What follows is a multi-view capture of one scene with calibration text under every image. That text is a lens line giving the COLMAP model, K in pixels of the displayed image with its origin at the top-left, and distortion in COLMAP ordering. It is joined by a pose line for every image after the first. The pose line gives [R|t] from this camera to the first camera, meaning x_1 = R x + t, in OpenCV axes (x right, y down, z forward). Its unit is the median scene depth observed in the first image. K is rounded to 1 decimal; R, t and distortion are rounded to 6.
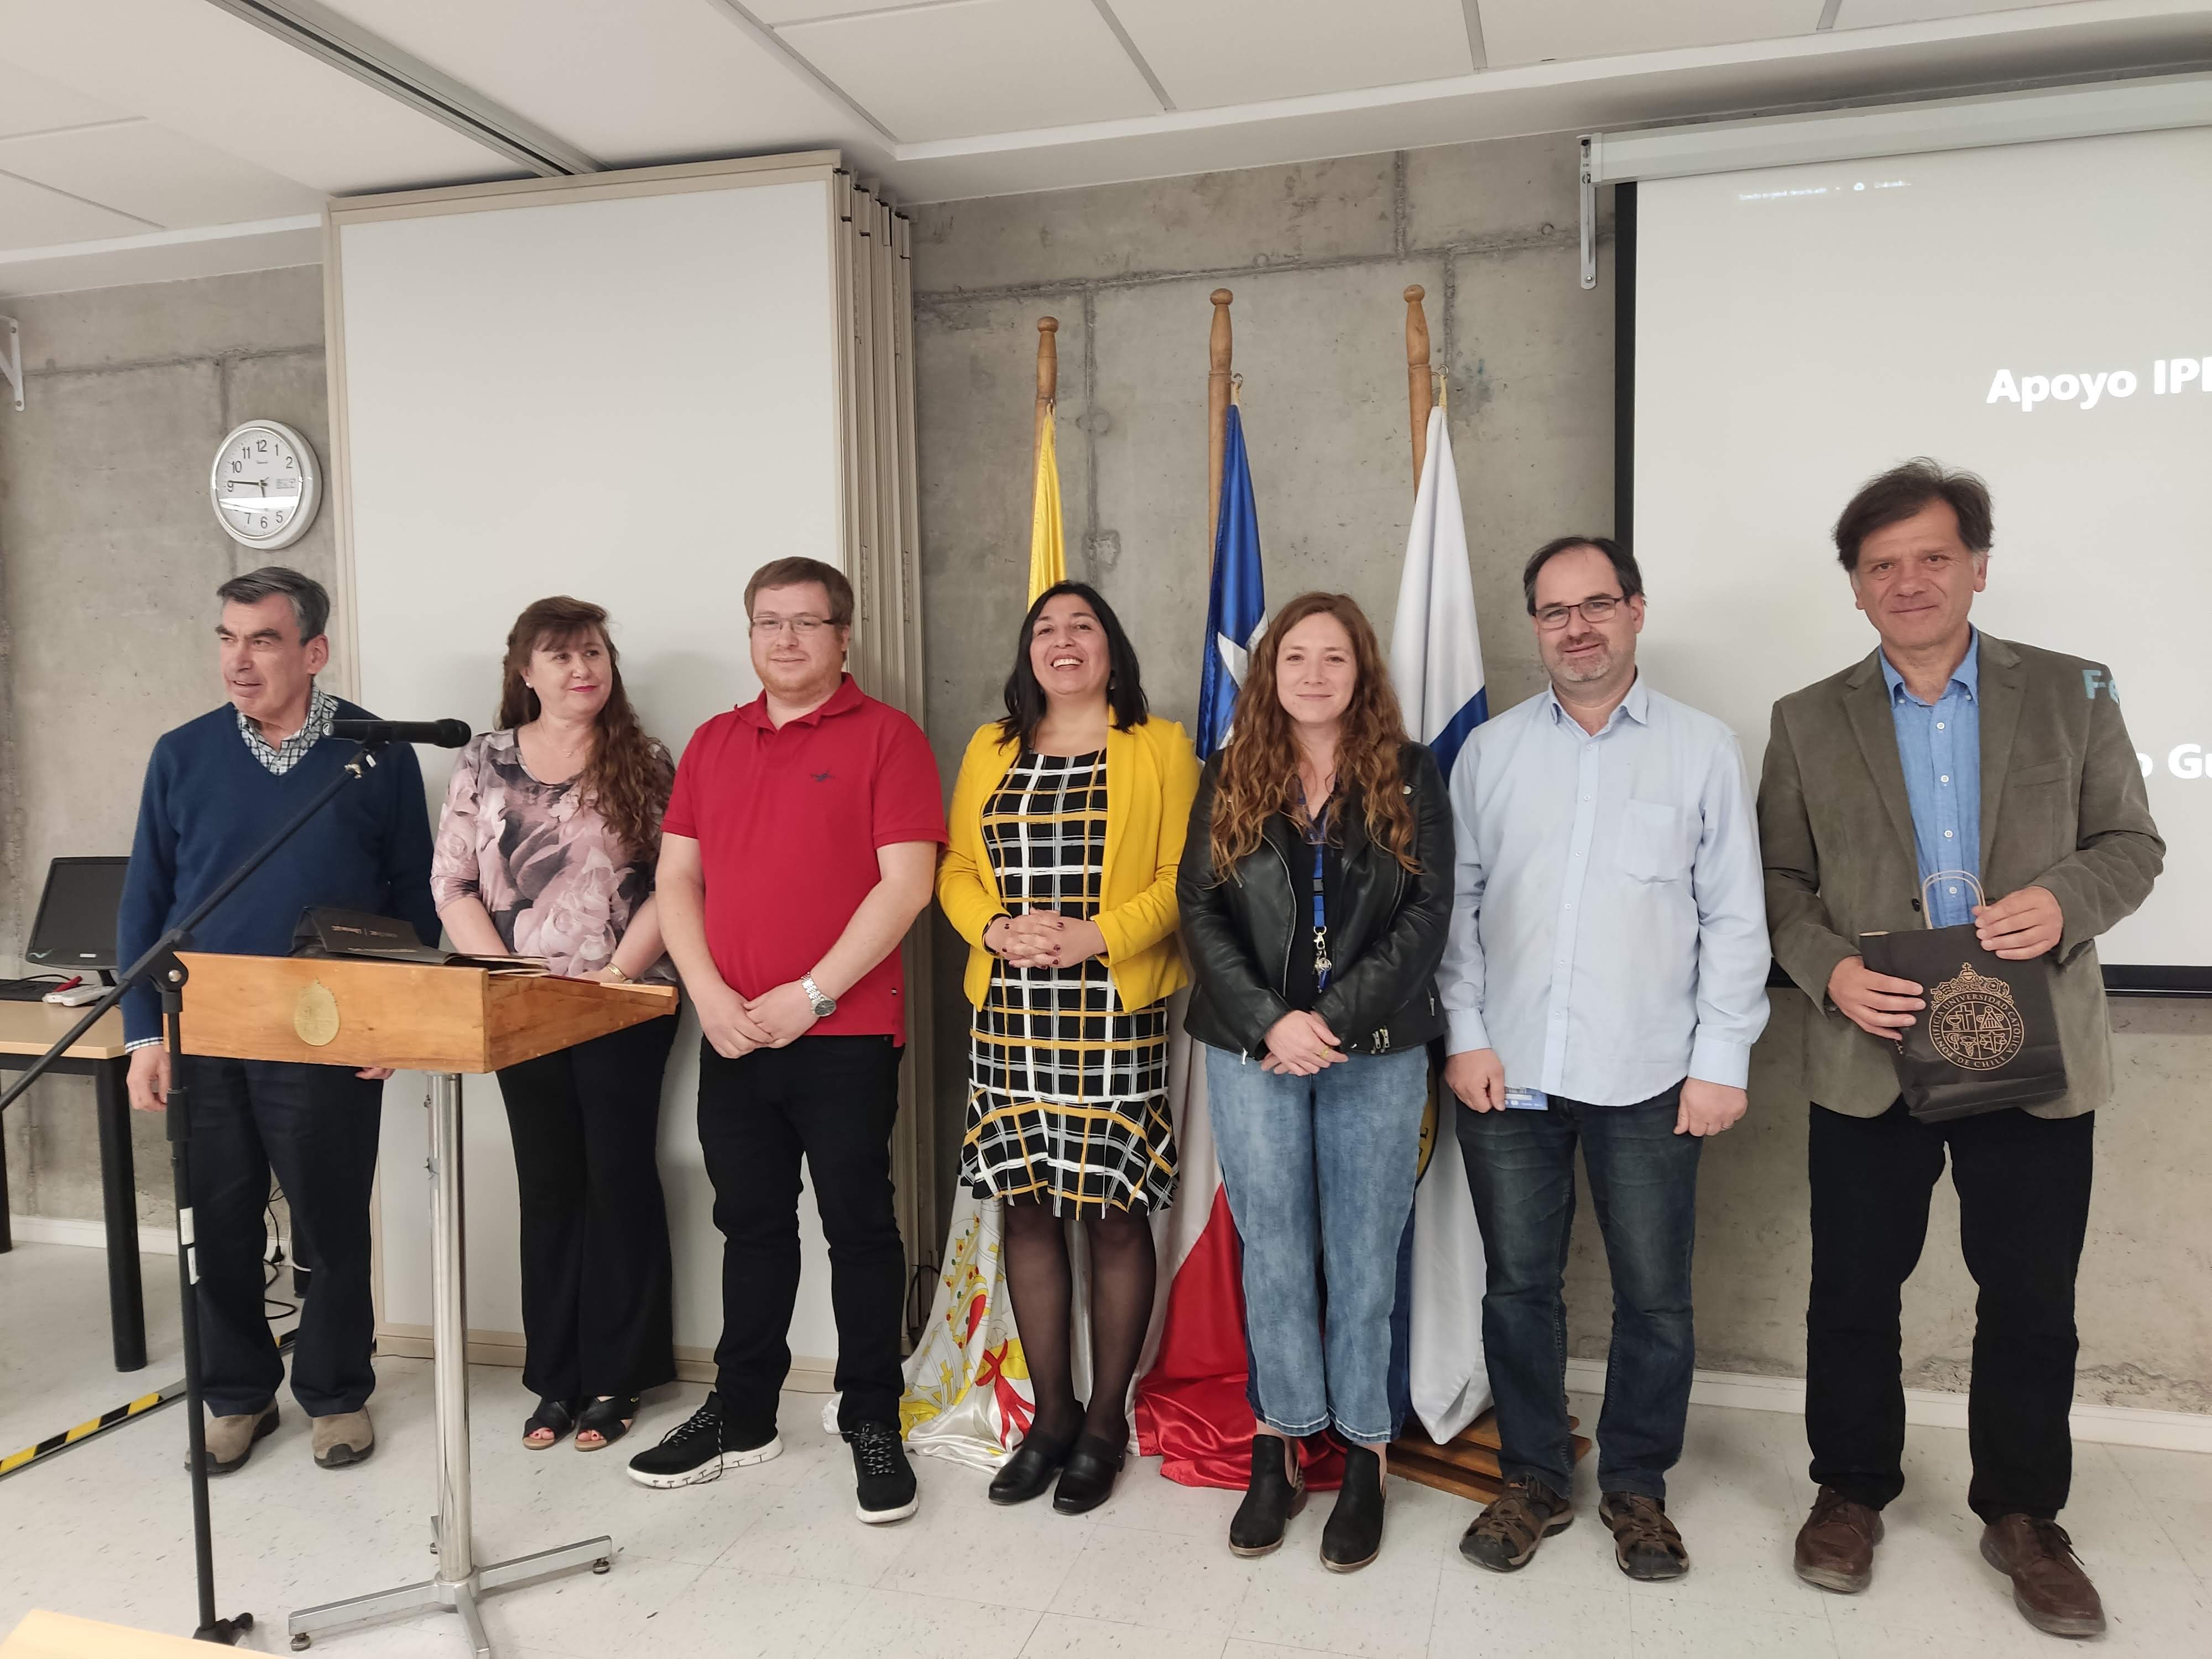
lens RADIAL K [[1628.5, 0, 1106.0], [0, 1628.5, 829.5], [0, 0, 1]] dist [0.105603, -0.142201]
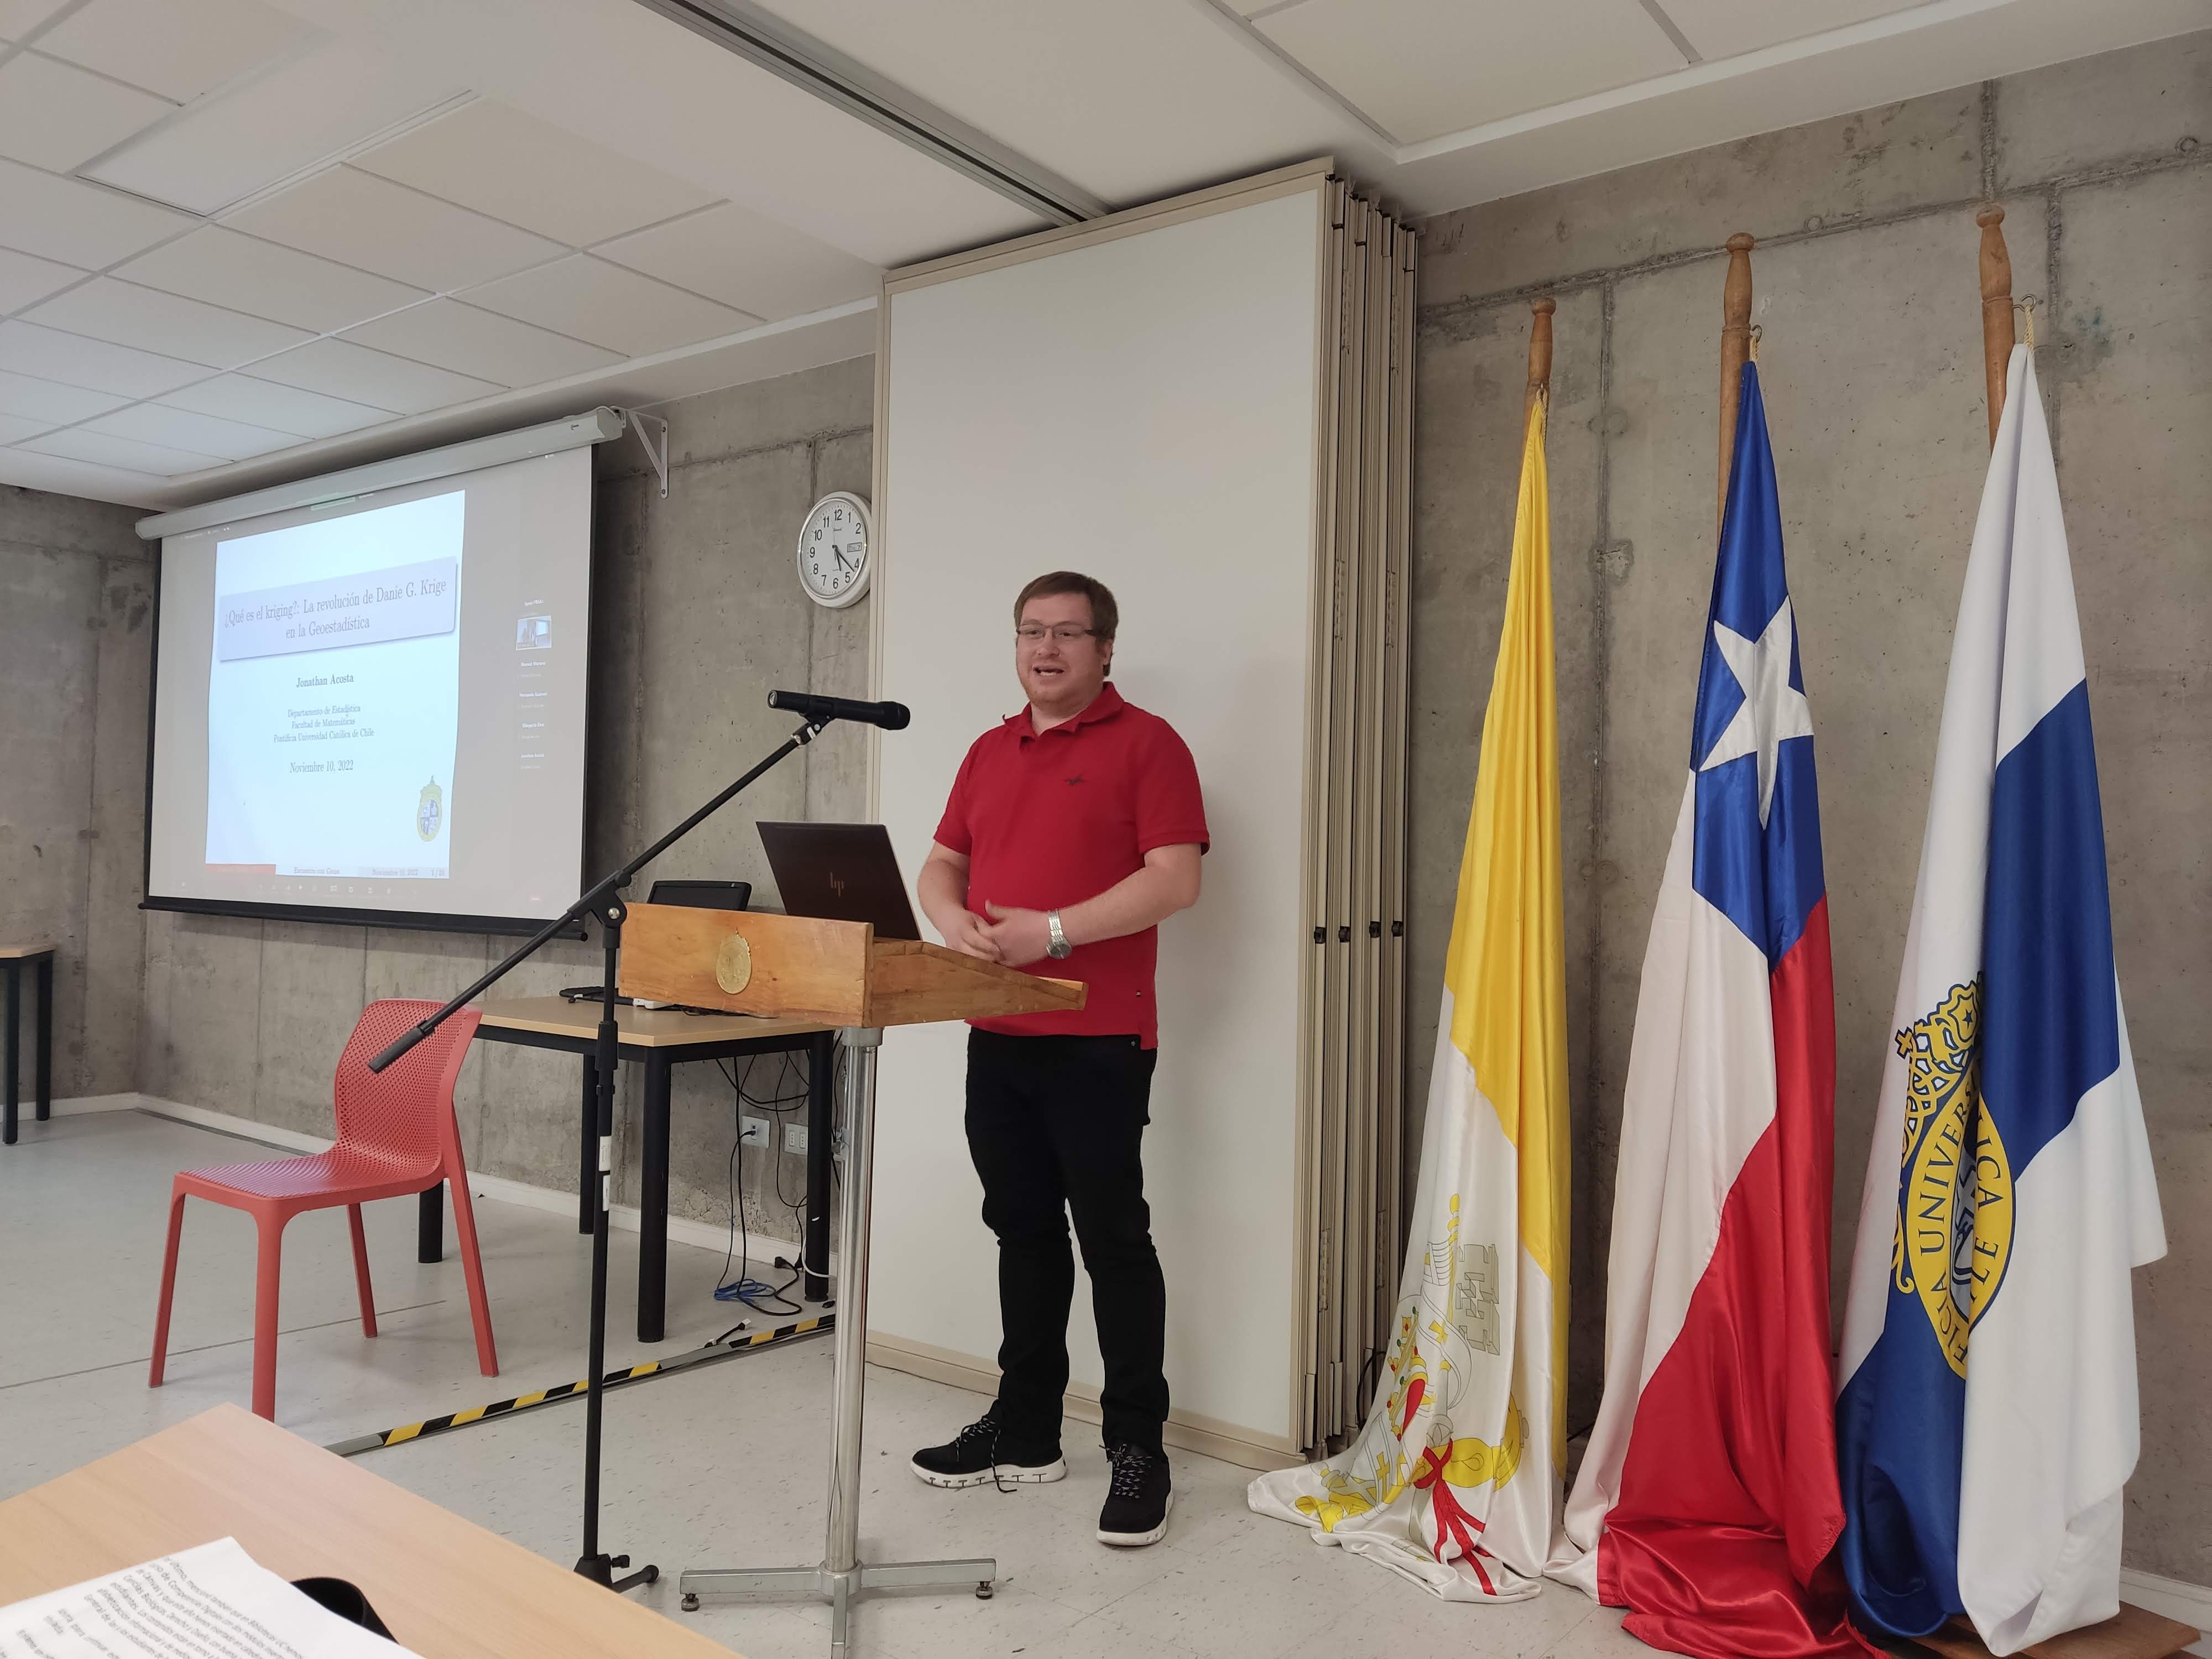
lens RADIAL K [[1628.5, 0, 1106.0], [0, 1628.5, 829.5], [0, 0, 1]] dist [0.105603, -0.142201]
pose [[0.930975, 0.027141, -0.364073, 0.074075], [-0.059266, 0.995240, -0.077356, 0.062148], [0.360241, 0.093594, 0.928152, 0.082319]]
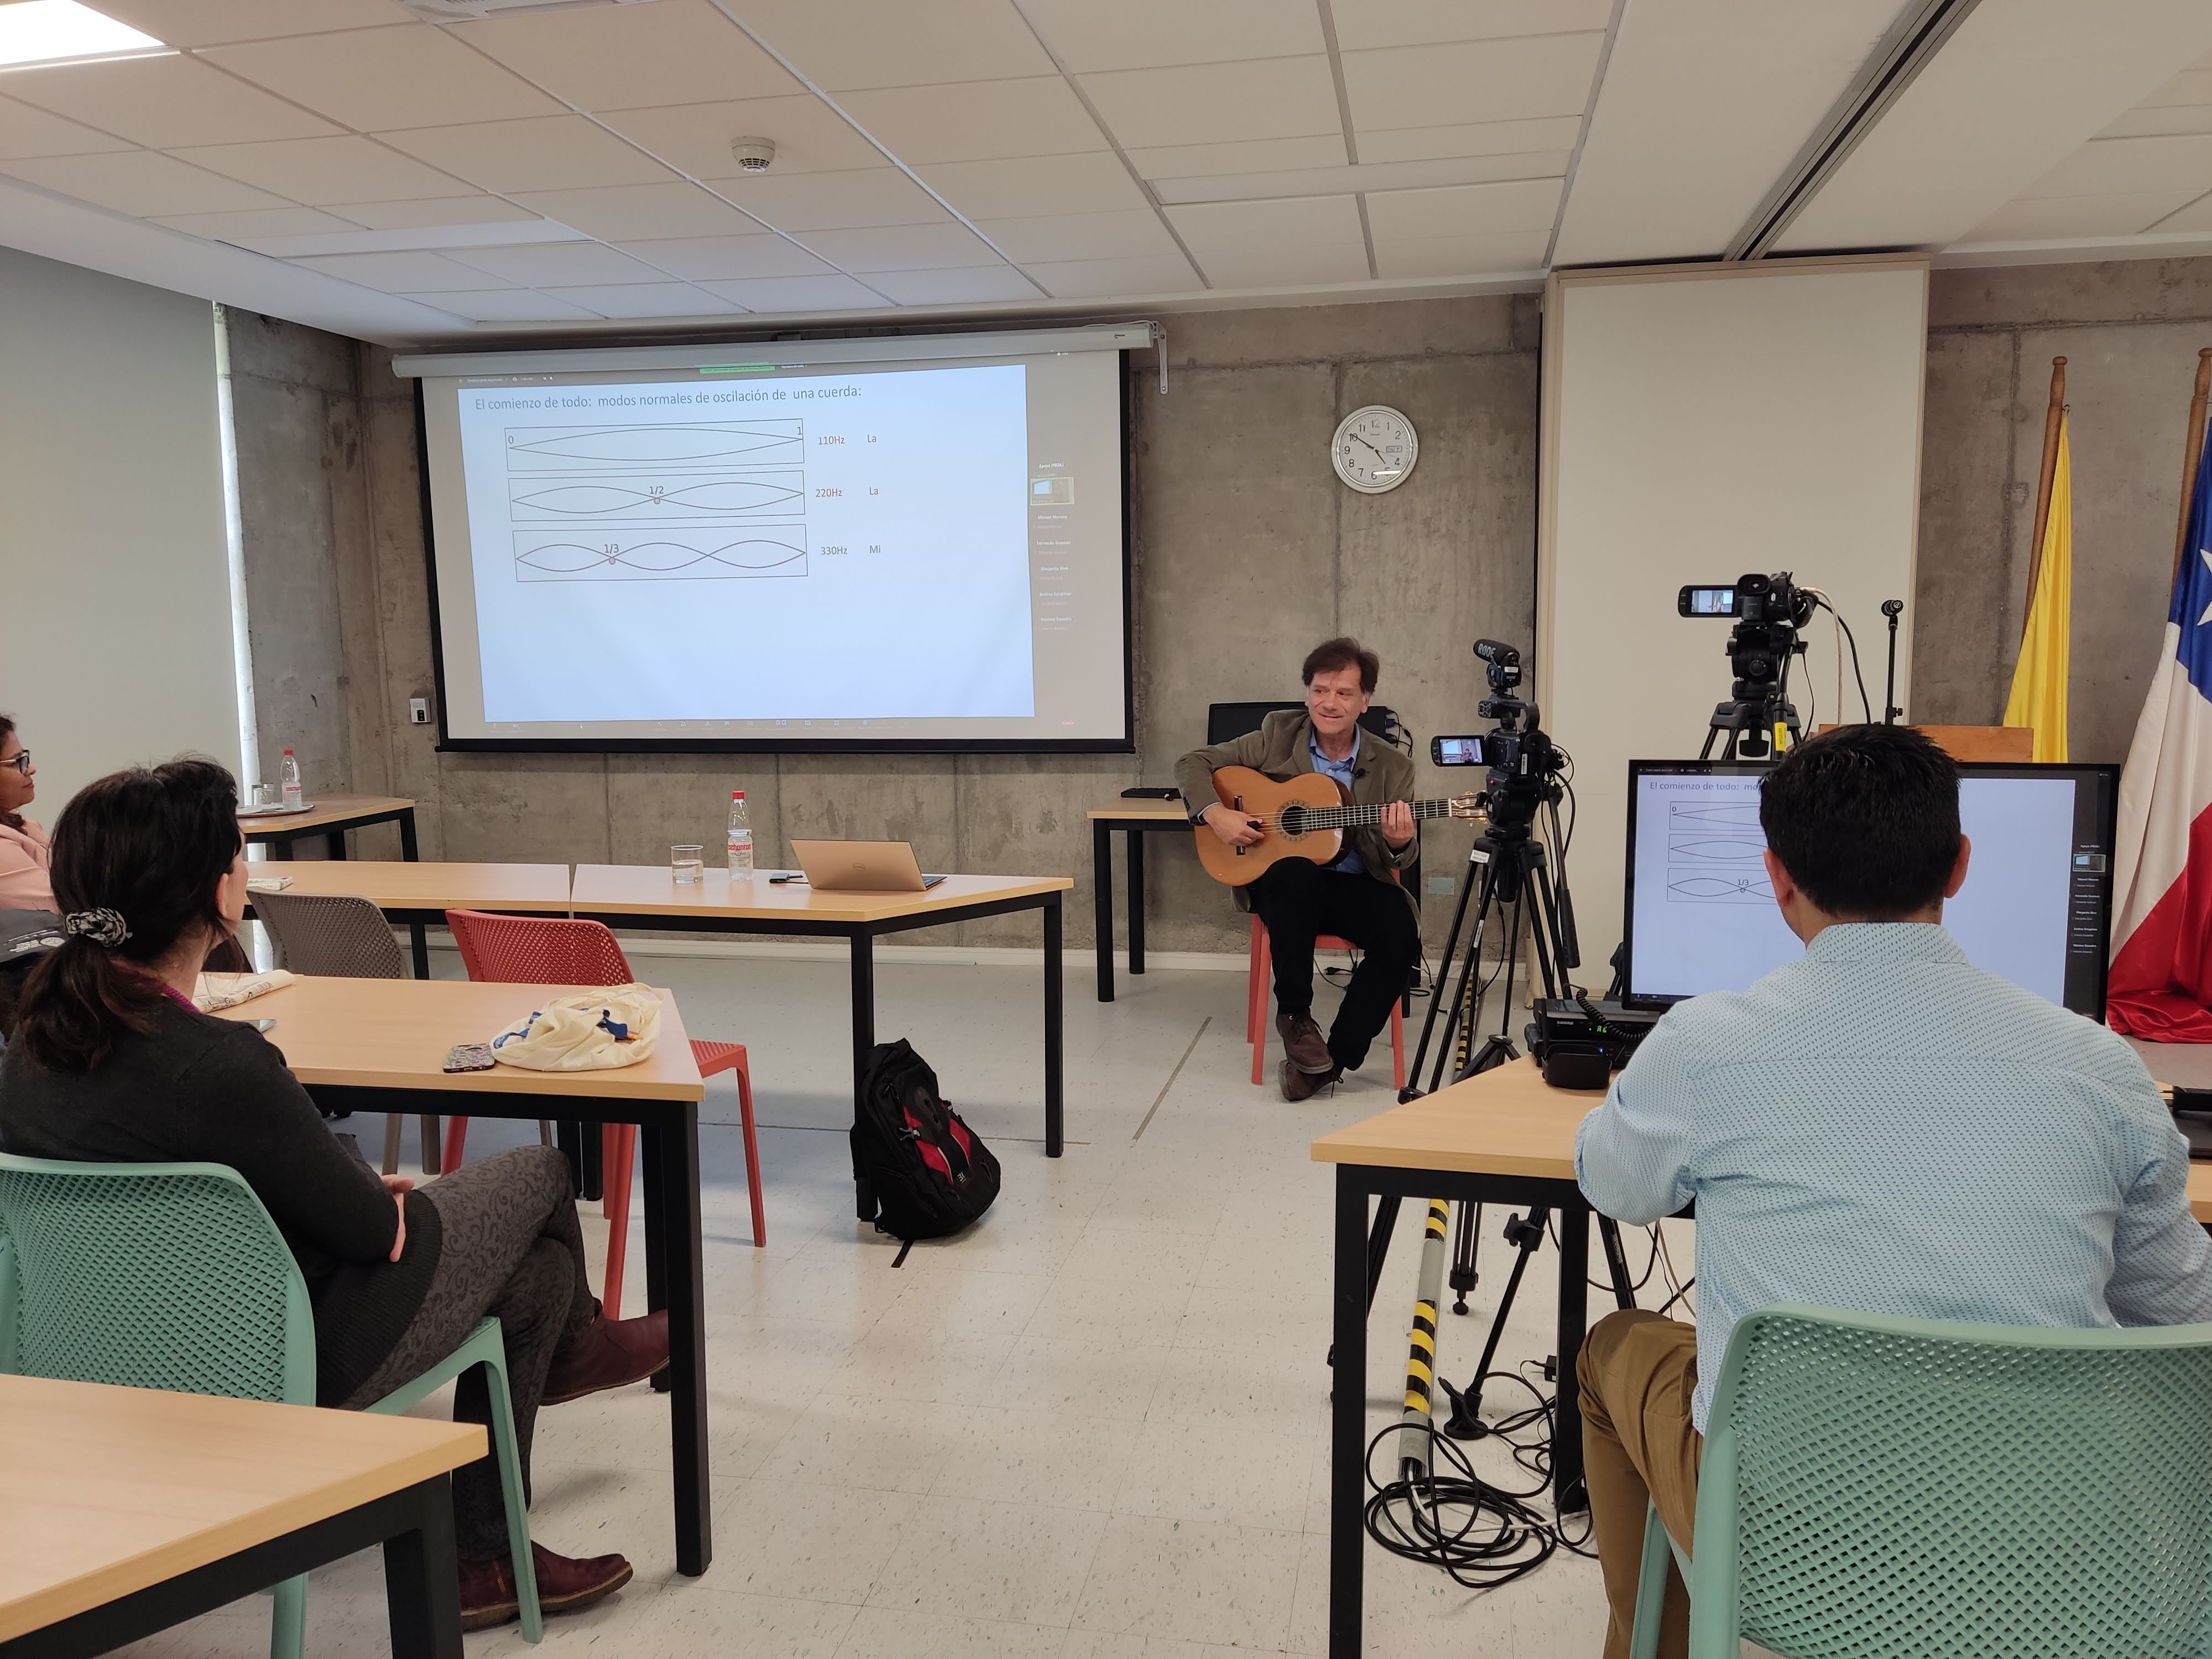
lens RADIAL K [[1628.5, 0, 1106.0], [0, 1628.5, 829.5], [0, 0, 1]] dist [0.105603, -0.142201]
pose [[0.996266, -0.011510, 0.085572, -1.052416], [0.006525, 0.998278, 0.058300, 0.053992], [-0.086096, -0.057523, 0.994625, -0.554299]]
